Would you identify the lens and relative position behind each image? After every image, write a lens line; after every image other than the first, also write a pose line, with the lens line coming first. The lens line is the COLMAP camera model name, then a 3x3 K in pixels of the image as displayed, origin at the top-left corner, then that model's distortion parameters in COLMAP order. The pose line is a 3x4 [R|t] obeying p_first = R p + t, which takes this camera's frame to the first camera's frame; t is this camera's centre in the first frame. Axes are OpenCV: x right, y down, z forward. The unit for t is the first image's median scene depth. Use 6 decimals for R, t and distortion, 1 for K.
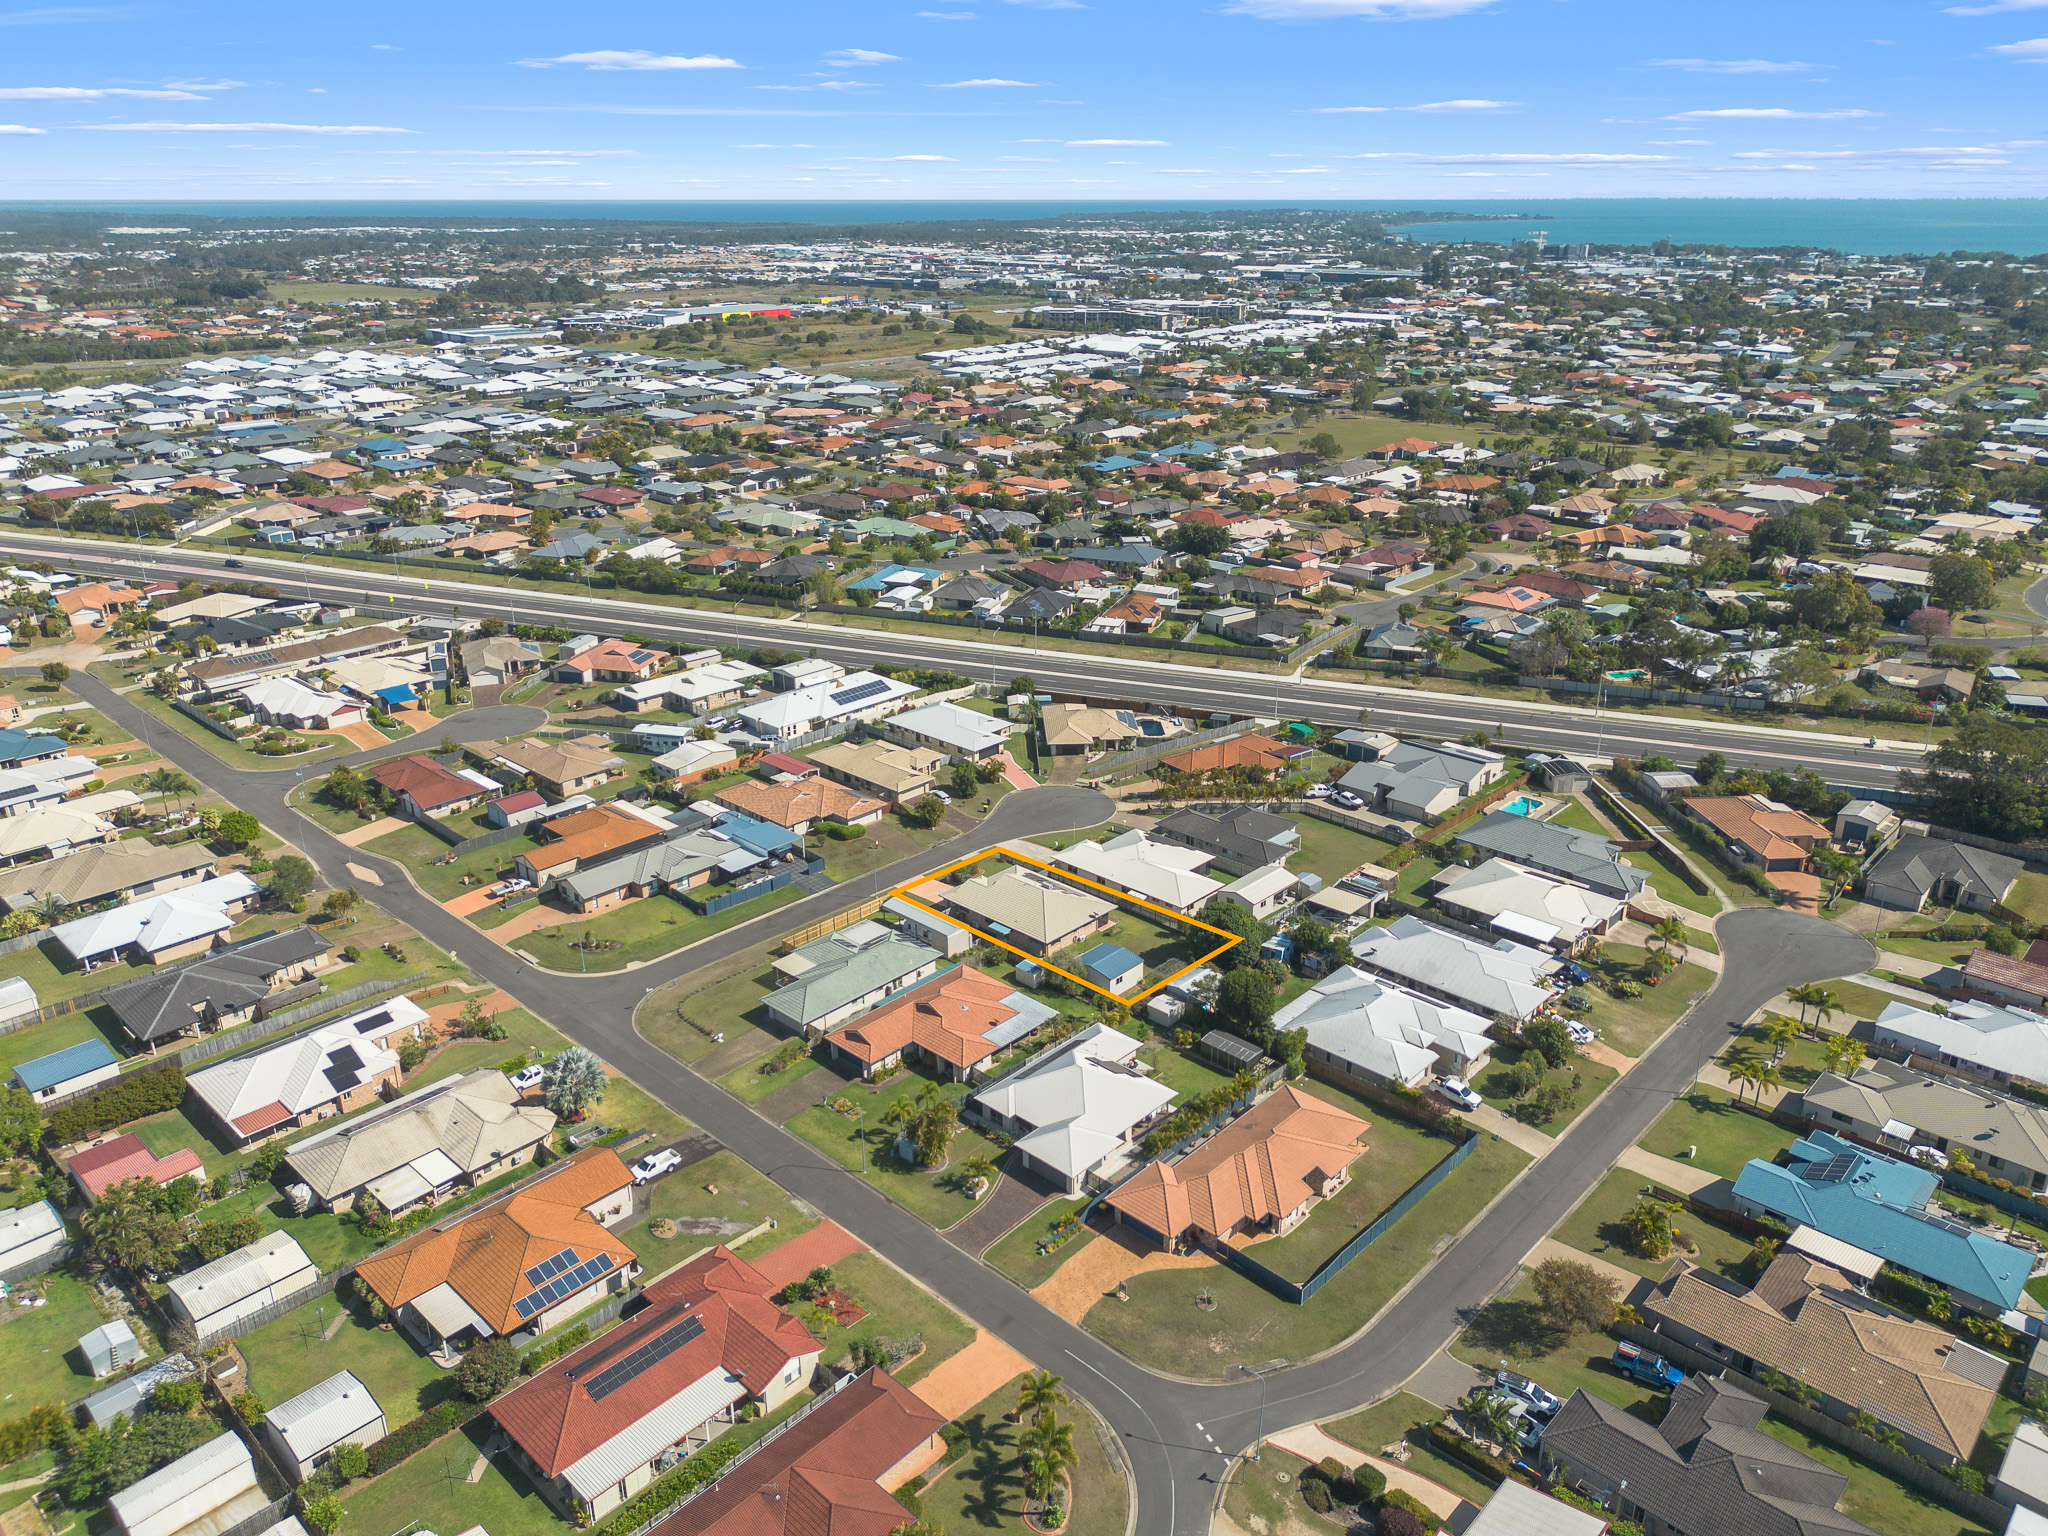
lens RADIAL K [[1446.3, 0, 1024.0], [0, 1446.3, 768.0], [0, 0, 1]] dist [0.079539, -0.081018]
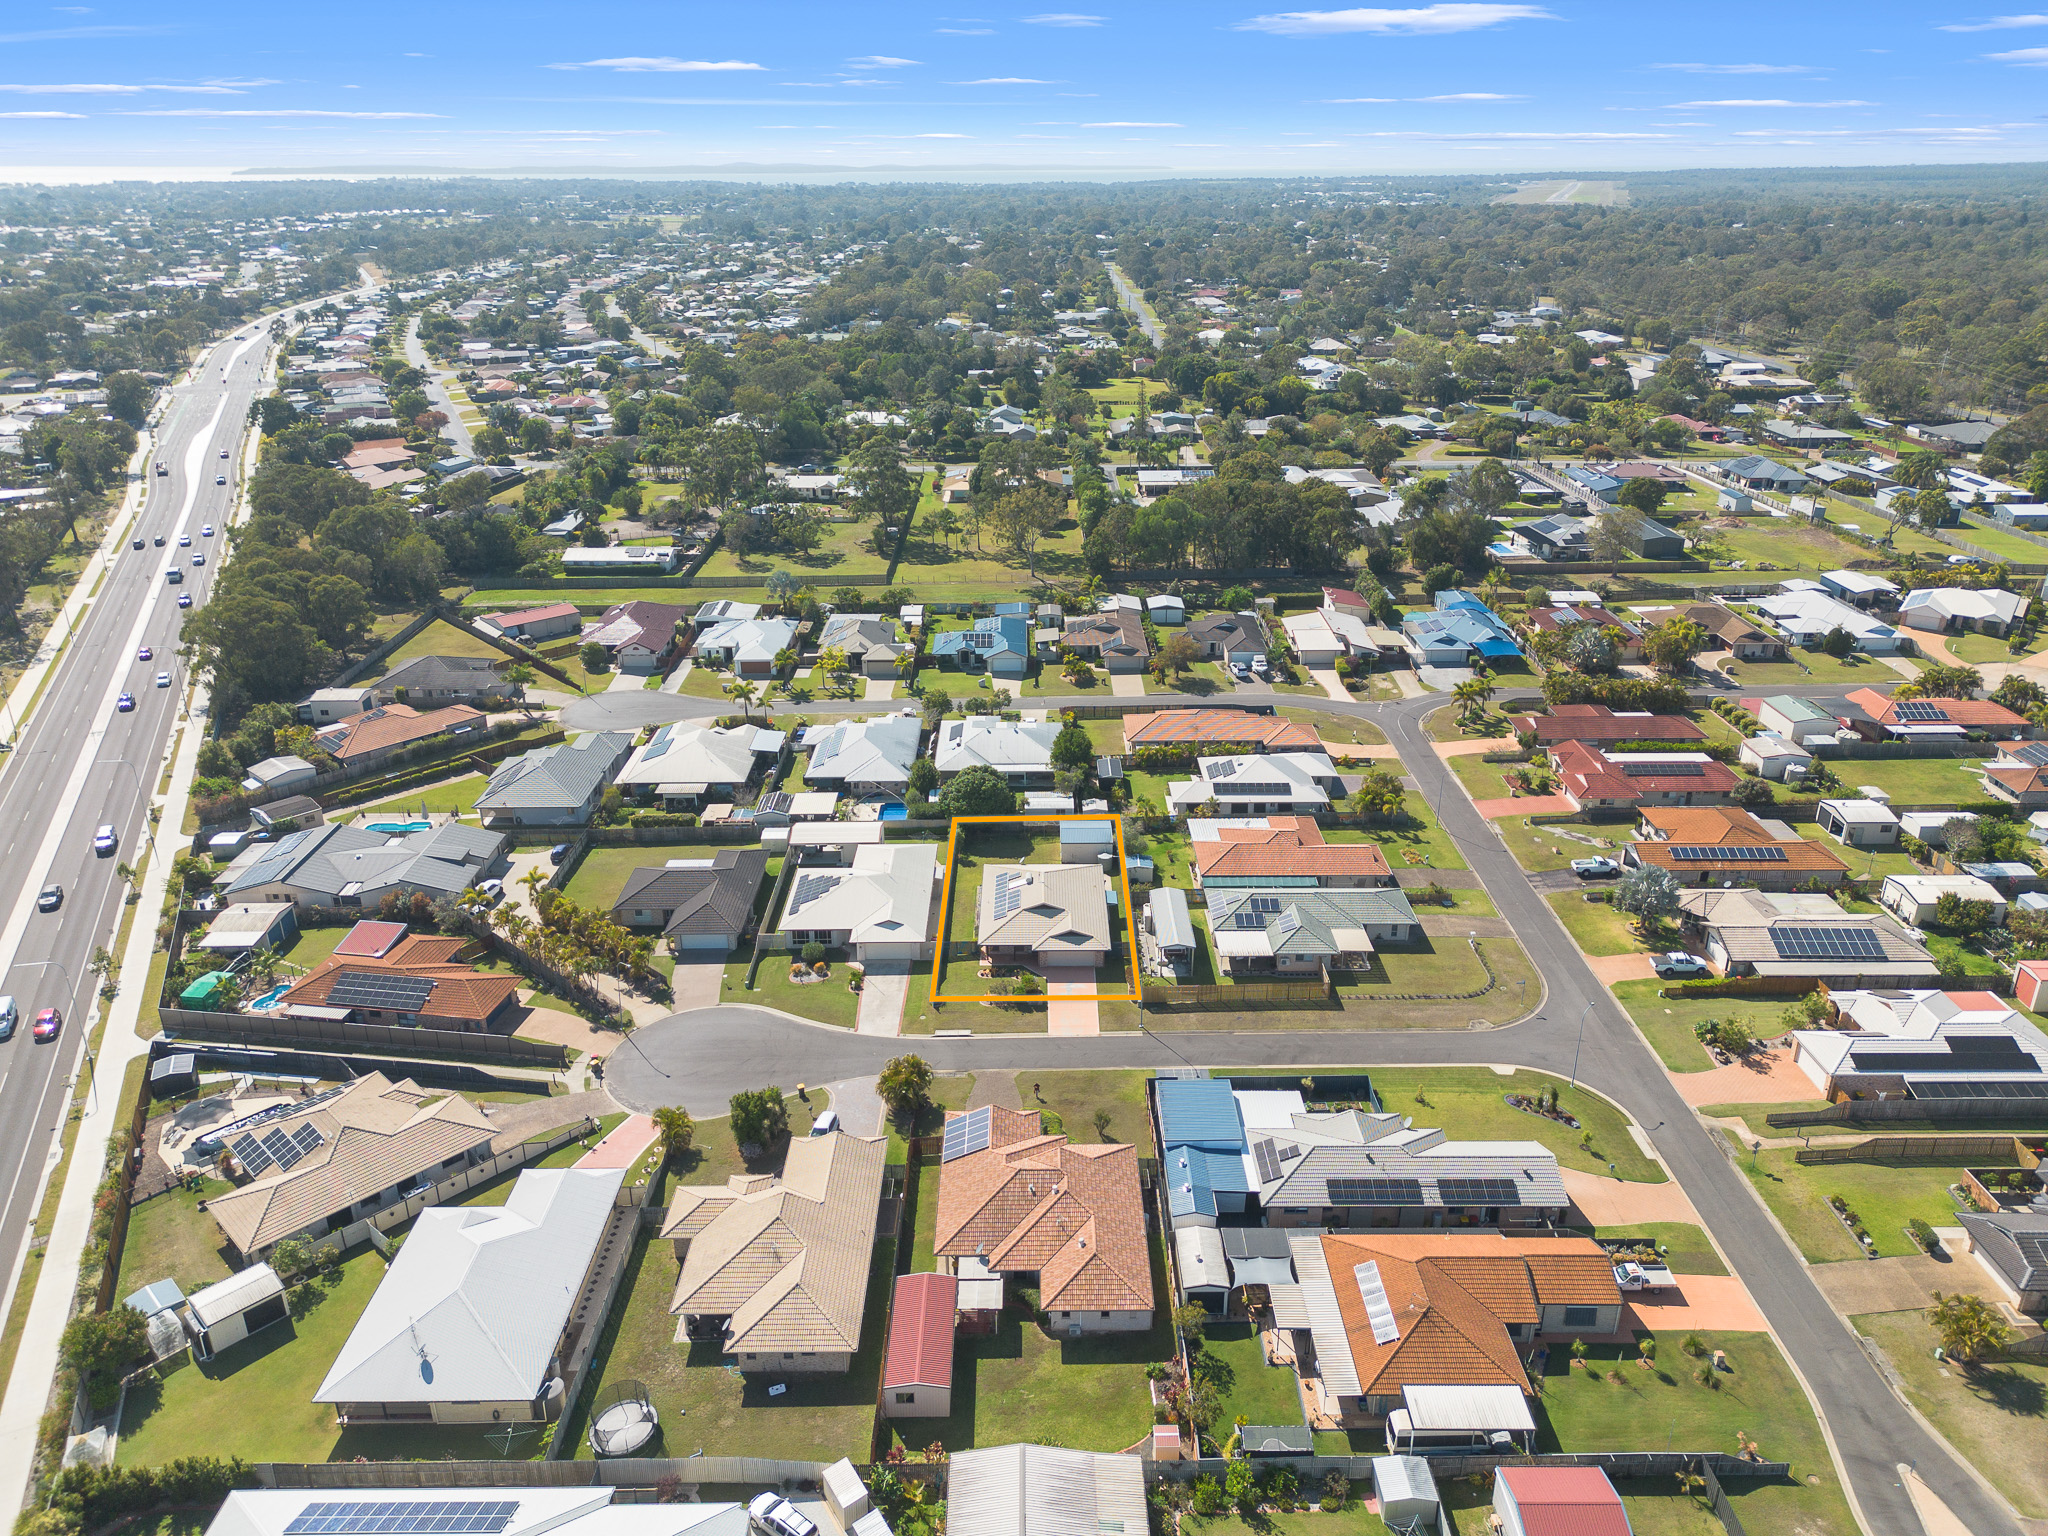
lens RADIAL K [[1446.3, 0, 1024.0], [0, 1446.3, 768.0], [0, 0, 1]] dist [0.079539, -0.081018]
pose [[-0.700084, -0.265783, 0.662753, -0.453914], [0.264874, 0.765270, 0.586689, -0.400496], [-0.663117, 0.586278, -0.465354, 1.158765]]
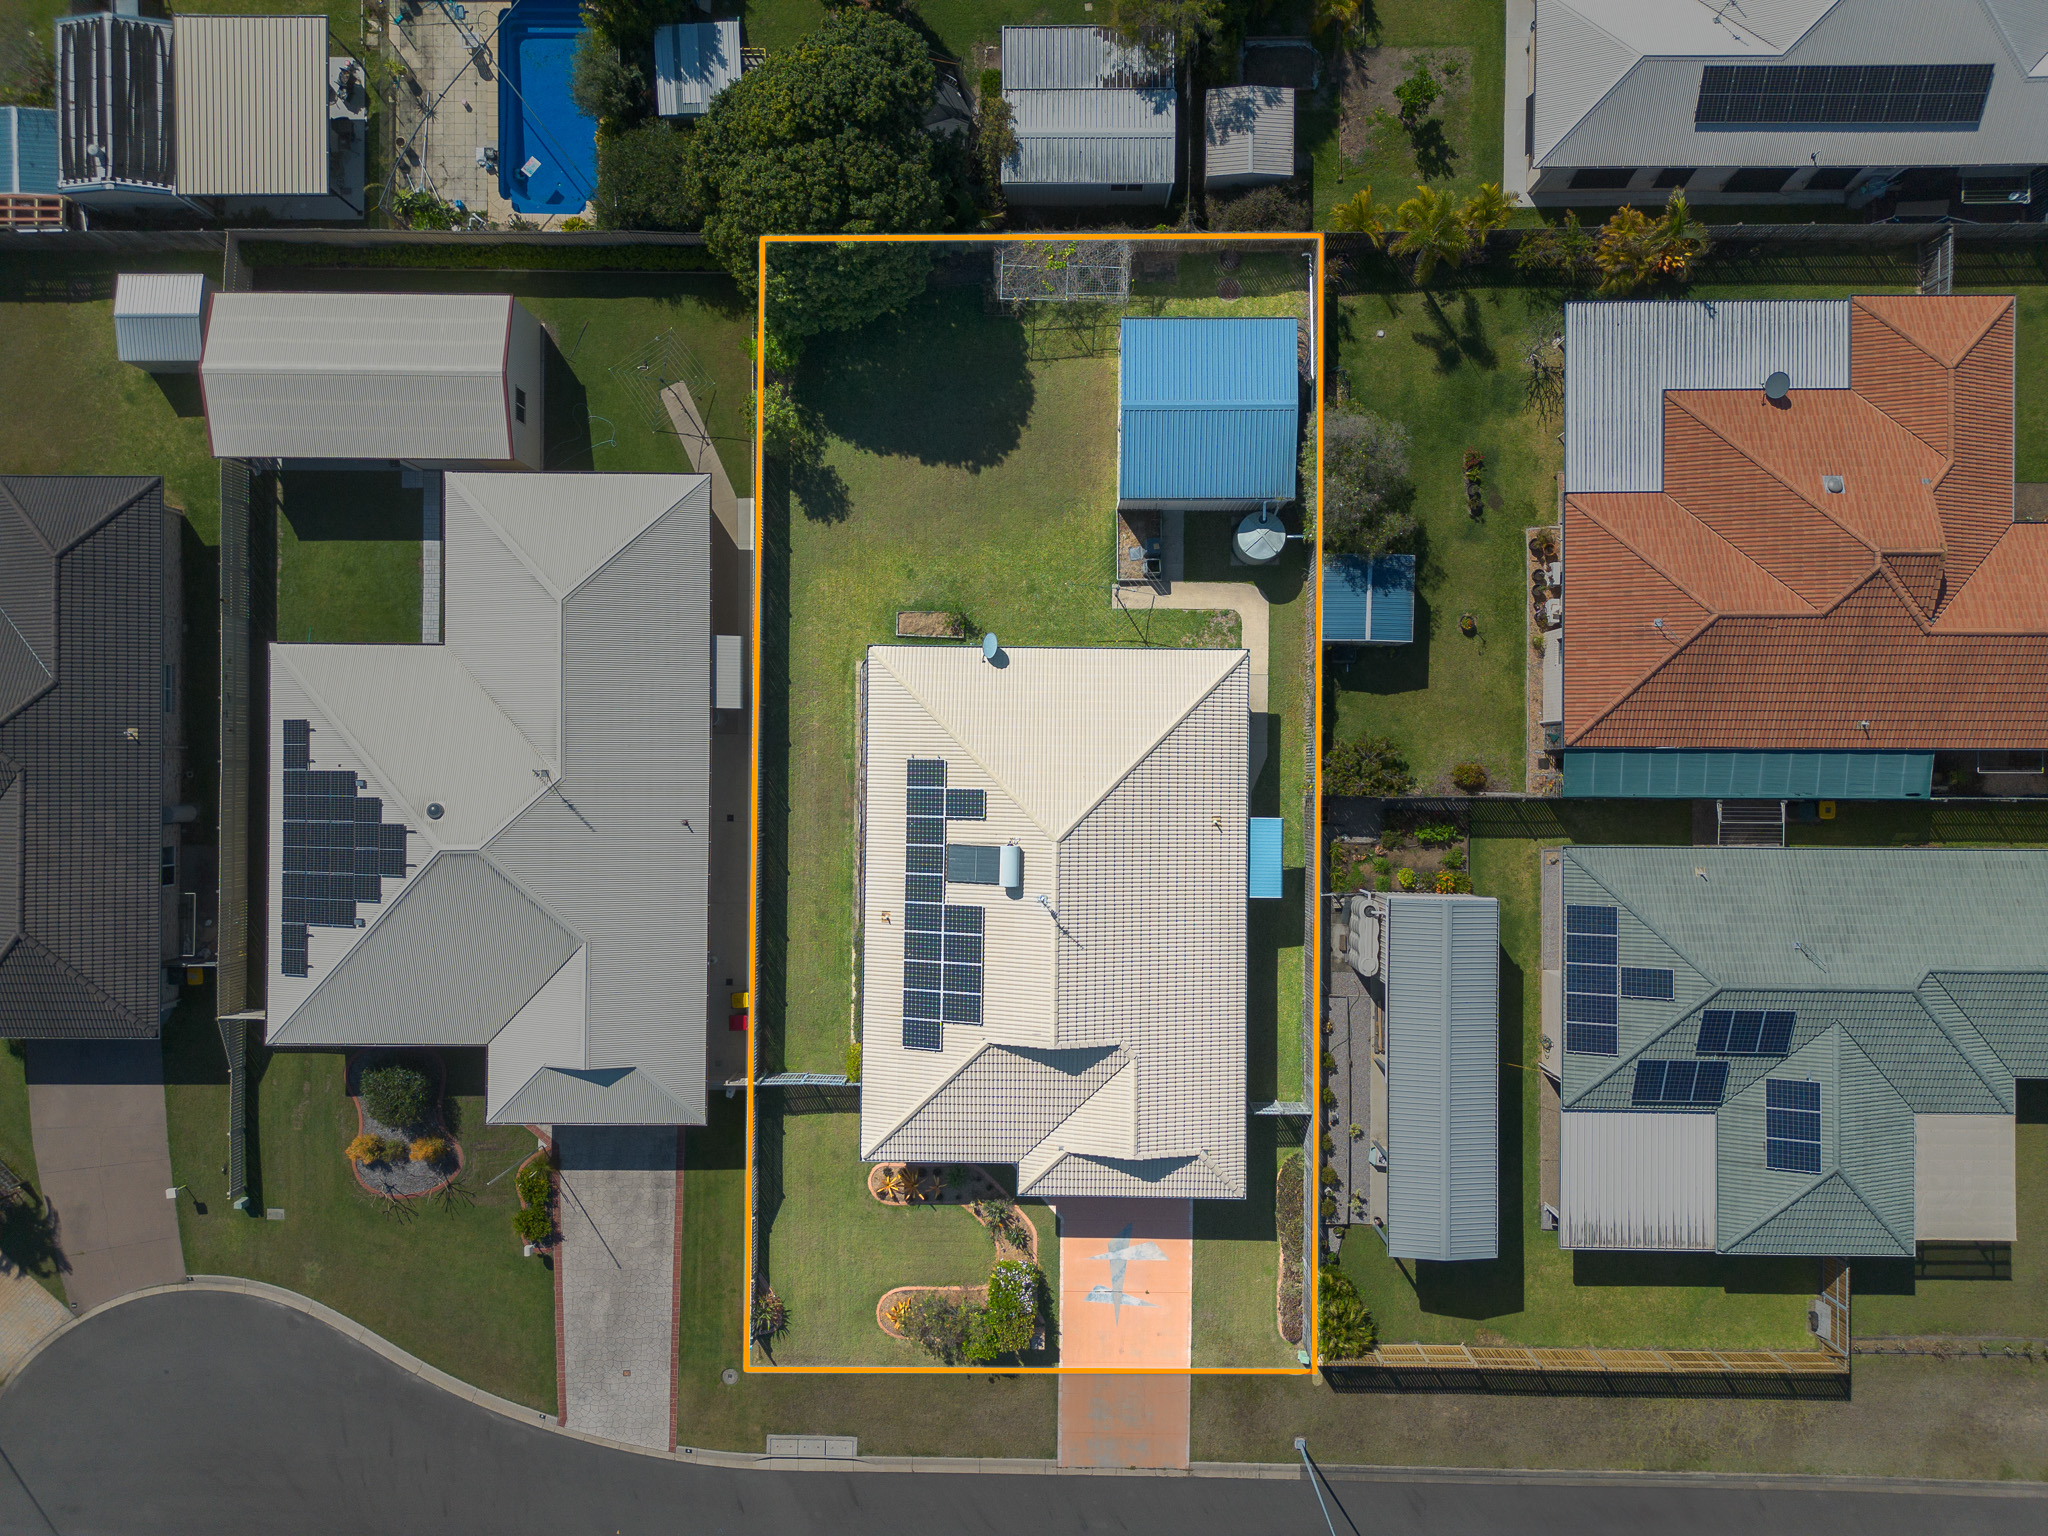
lens RADIAL K [[1446.3, 0, 1024.0], [0, 1446.3, 768.0], [0, 0, 1]] dist [0.079539, -0.081018]
pose [[-0.695361, -0.718157, 0.026897, 0.013190], [0.280770, -0.237025, 0.930047, -0.139038], [-0.661545, 0.654270, 0.366455, 0.757285]]
